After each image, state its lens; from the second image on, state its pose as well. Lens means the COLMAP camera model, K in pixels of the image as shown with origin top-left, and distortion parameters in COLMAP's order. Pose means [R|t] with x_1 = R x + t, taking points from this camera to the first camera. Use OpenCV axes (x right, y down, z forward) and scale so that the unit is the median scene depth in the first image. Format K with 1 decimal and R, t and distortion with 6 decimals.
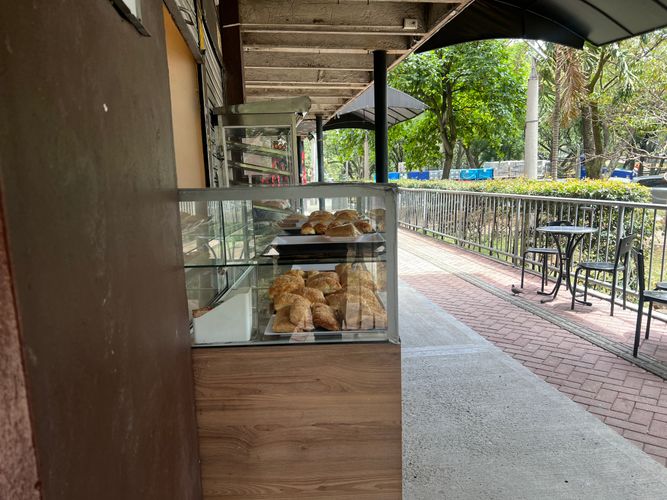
lens RADIAL K [[501.2, 0, 329.1], [0, 501.2, 259.3], [0, 0, 1]] dist [0.065725, -0.080312]
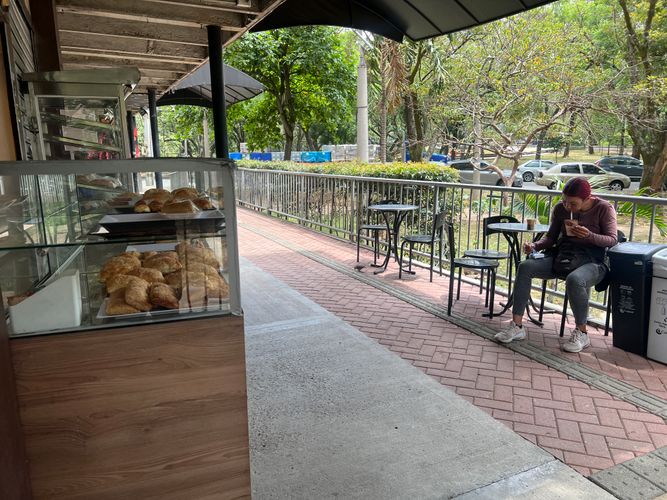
lens RADIAL K [[501.2, 0, 331.9], [0, 501.2, 255.5], [0, 0, 1]] dist [0.065725, -0.080312]
pose [[0.952001, -0.044050, 0.302909, 0.002713], [0.035204, 0.998781, 0.034605, 0.004687], [-0.304064, -0.022280, 0.952391, -0.012313]]
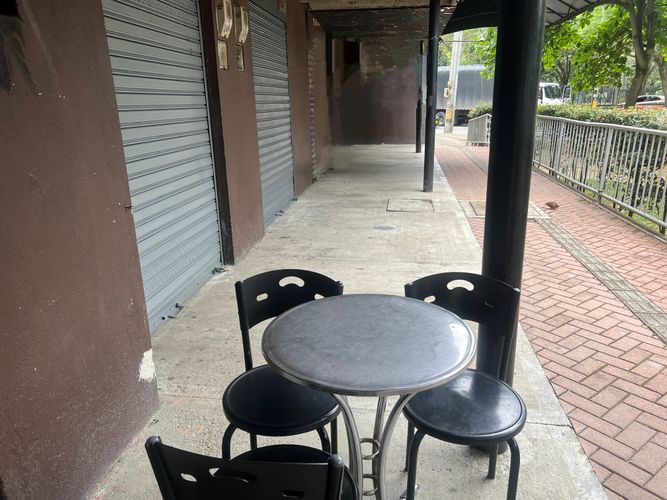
lens RADIAL K [[501.2, 0, 333.9], [0, 501.2, 253.3], [0, 0, 1]] dist [0.065725, -0.080312]
pose [[0.964081, 0.095474, -0.247856, 0.159454], [-0.060324, 0.987482, 0.145740, -0.218309], [0.258668, -0.125553, 0.957772, 1.262519]]
